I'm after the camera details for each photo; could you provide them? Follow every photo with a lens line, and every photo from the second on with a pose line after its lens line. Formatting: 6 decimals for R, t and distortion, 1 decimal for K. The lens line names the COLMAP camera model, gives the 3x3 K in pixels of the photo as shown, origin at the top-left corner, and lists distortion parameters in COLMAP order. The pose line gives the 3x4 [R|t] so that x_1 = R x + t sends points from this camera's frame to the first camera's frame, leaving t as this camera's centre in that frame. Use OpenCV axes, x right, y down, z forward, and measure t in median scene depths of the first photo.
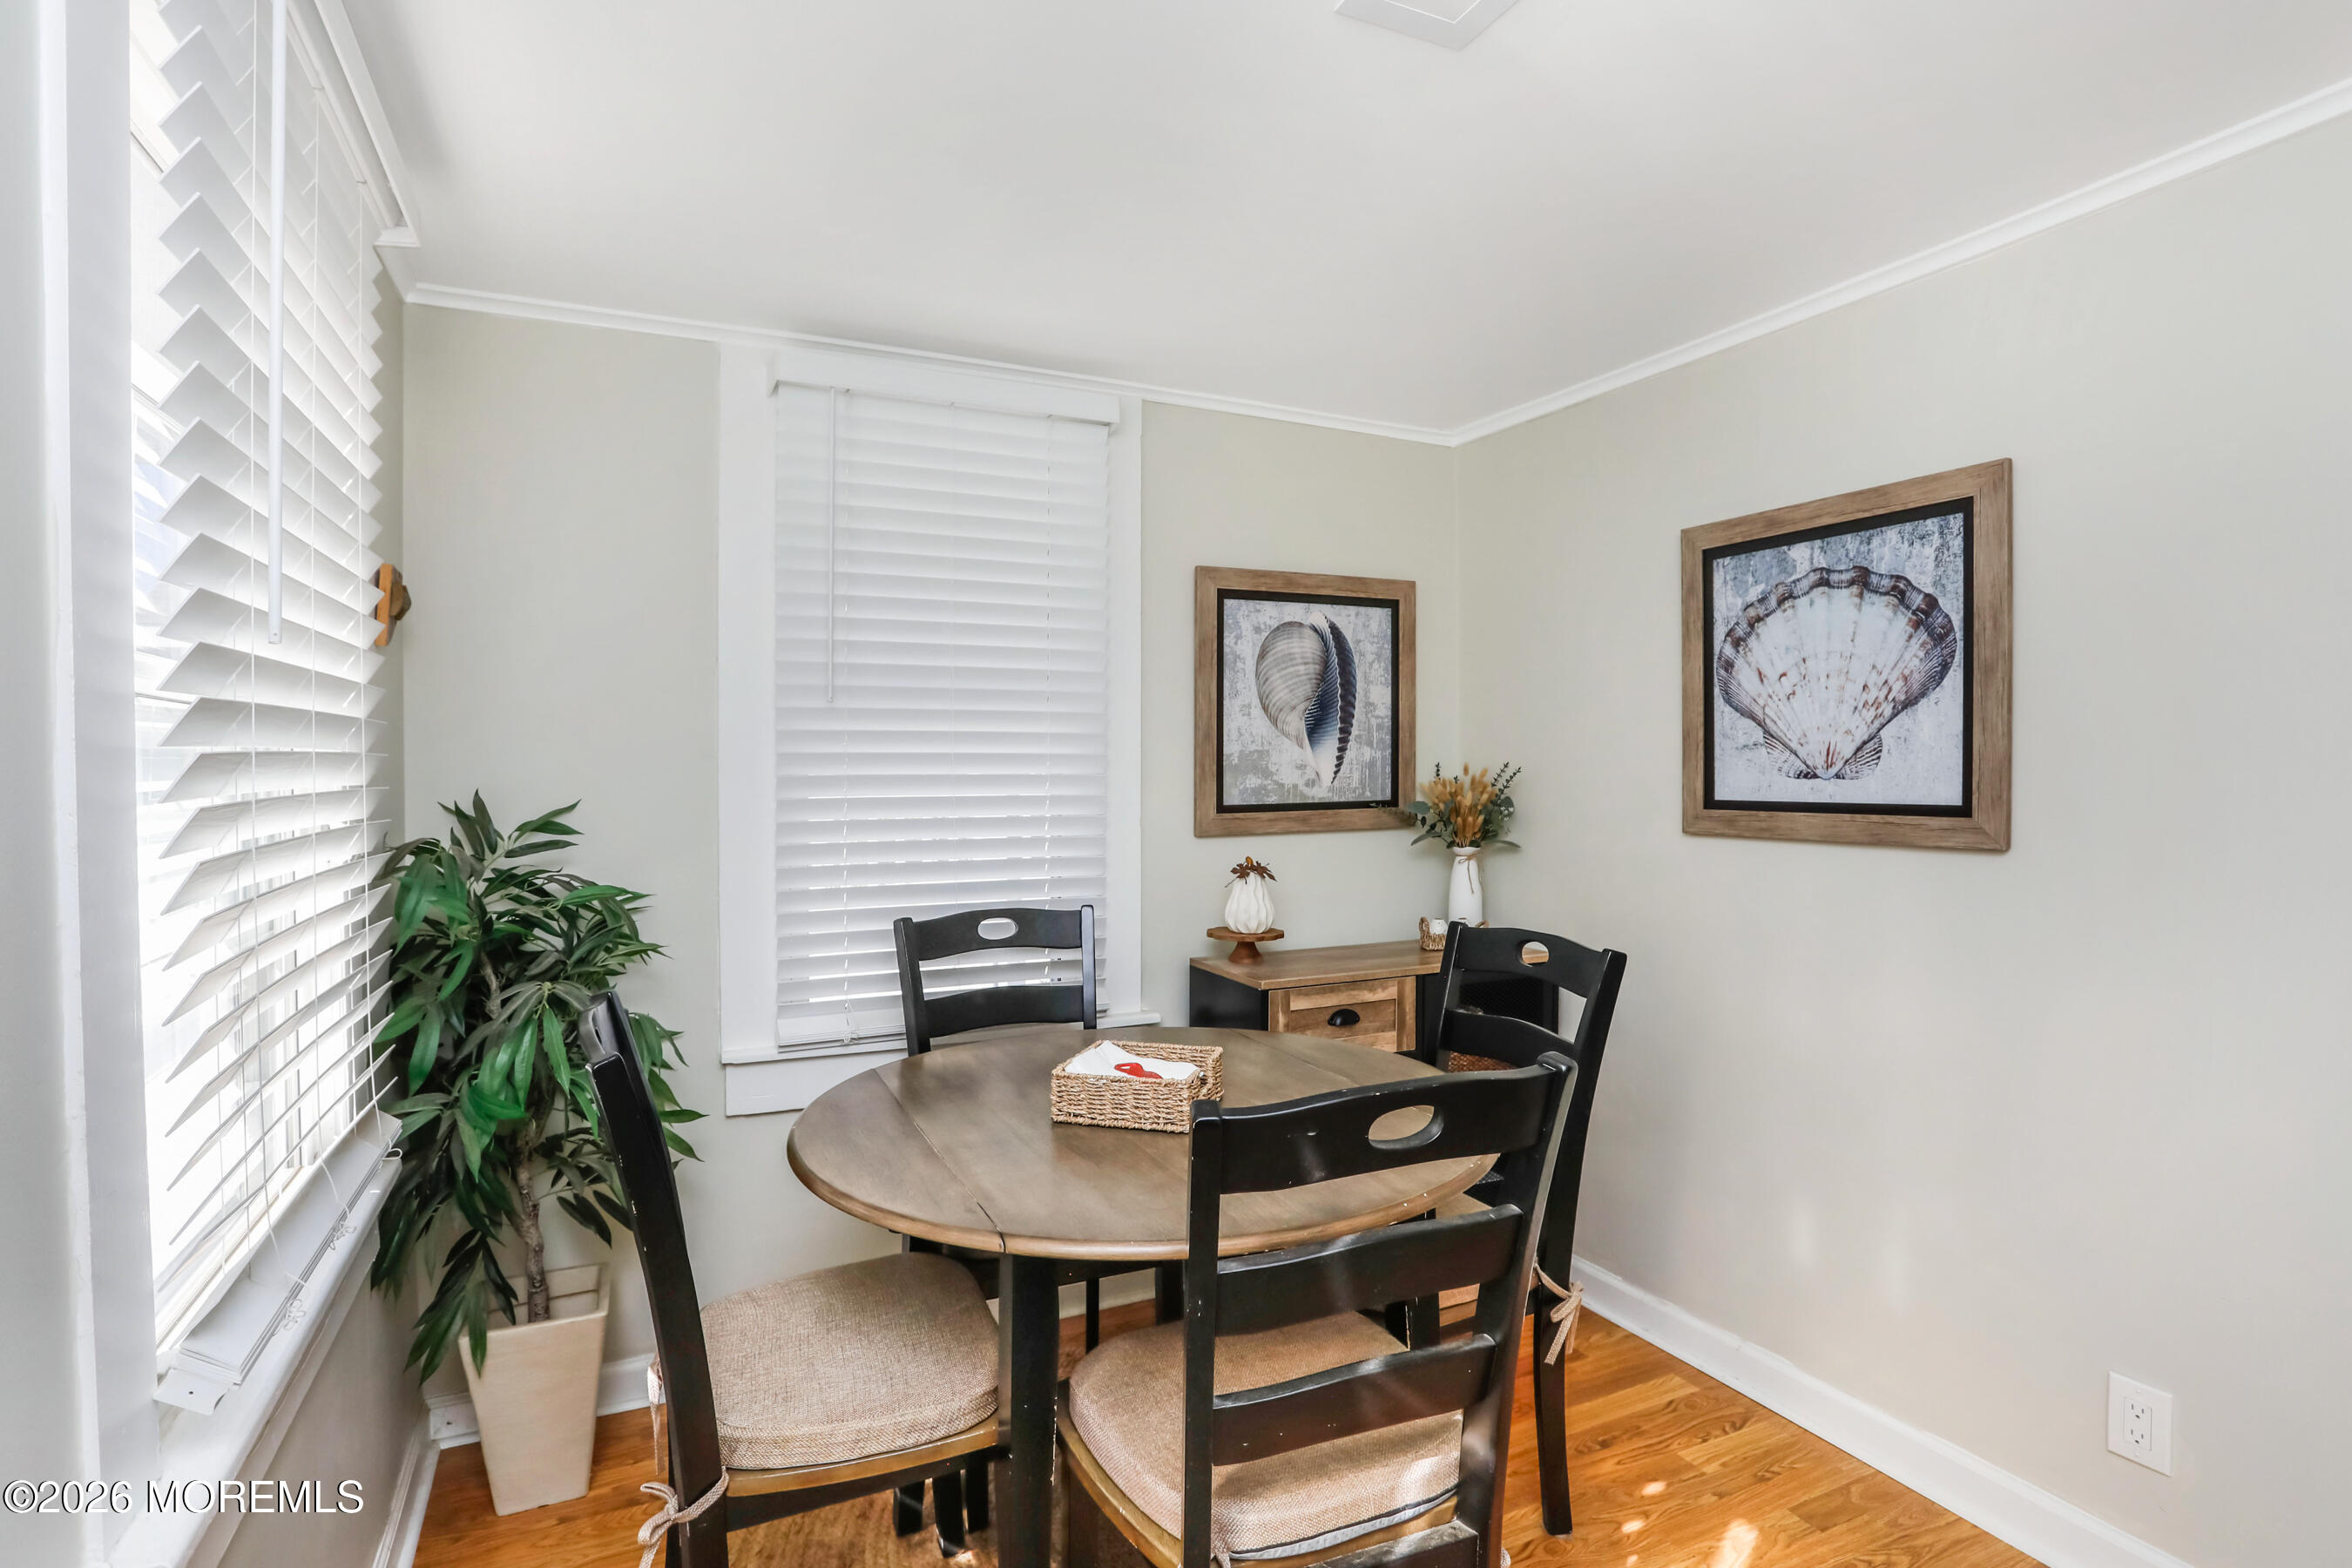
lens RADIAL K [[1189.5, 0, 1175.9], [0, 1189.5, 780.3], [0, 0, 1]] dist [-0.049379, 0.014573]
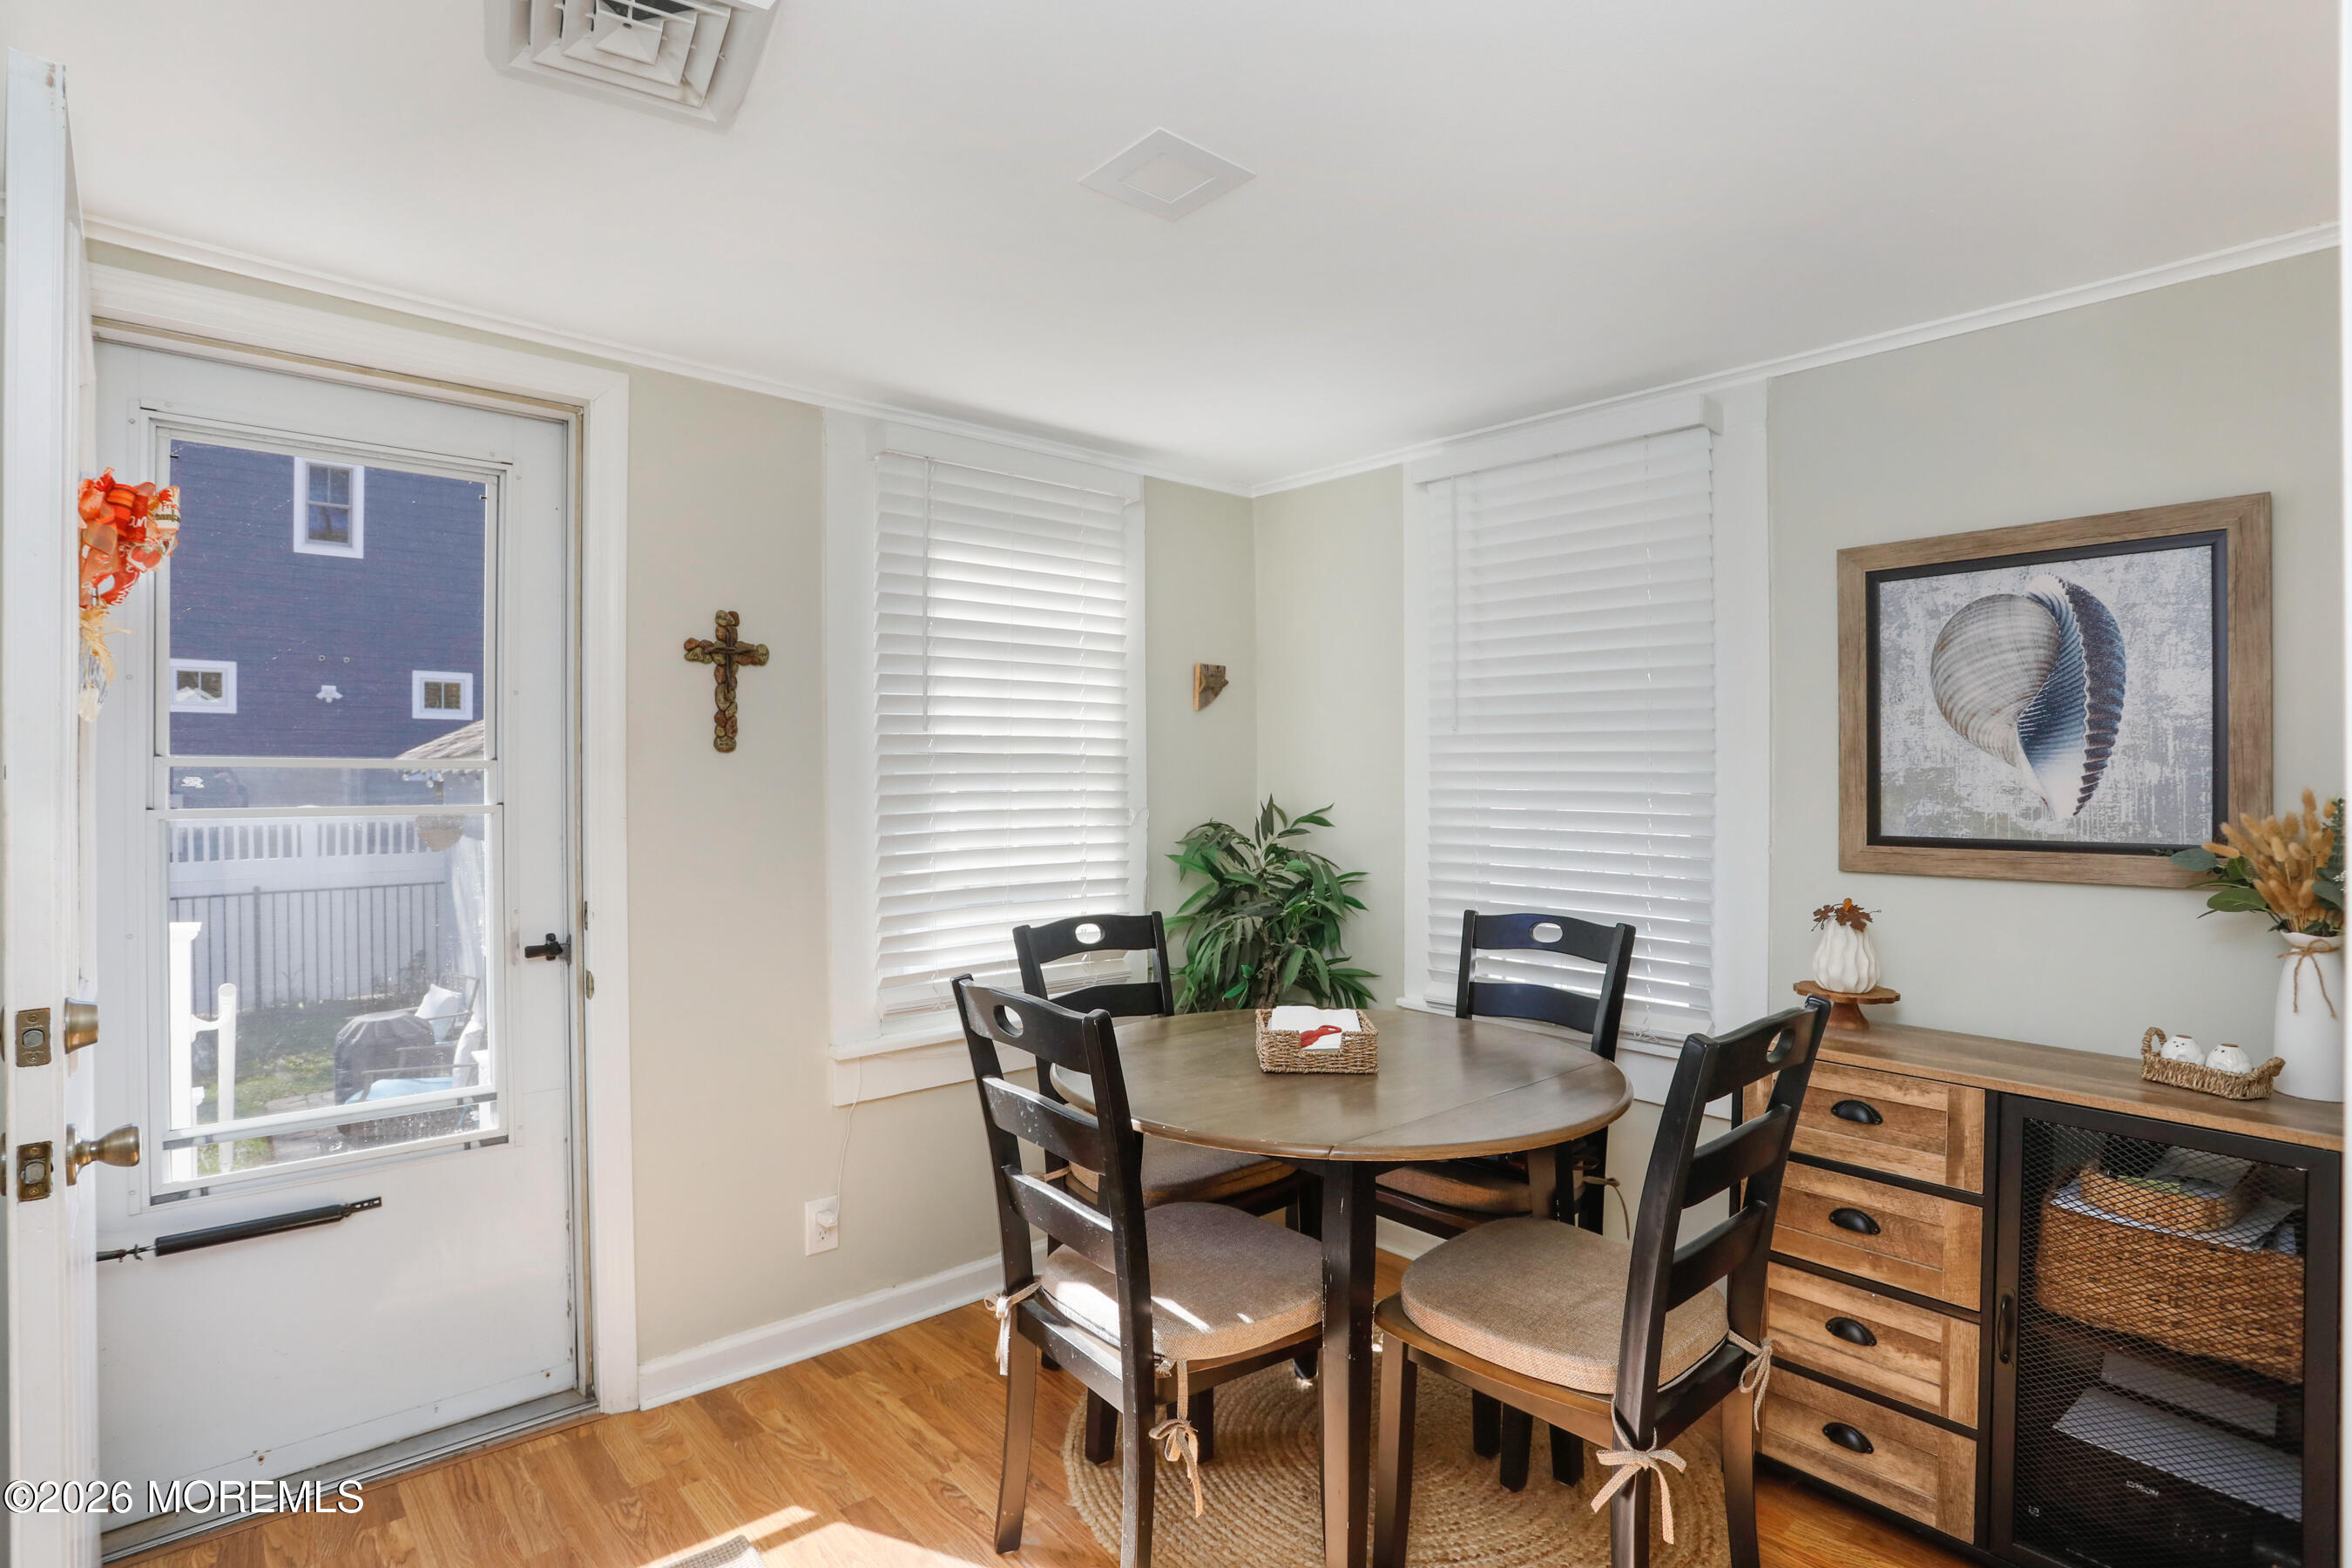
lens RADIAL K [[1185.1, 0, 1174.0], [0, 1185.1, 776.2], [0, 0, 1]] dist [-0.034440, 0.004801]
pose [[0.265761, 0.008596, -0.964001, 0.666290], [-0.014934, 0.999877, 0.004799, -0.016039], [0.963923, 0.013121, 0.265856, 0.311987]]
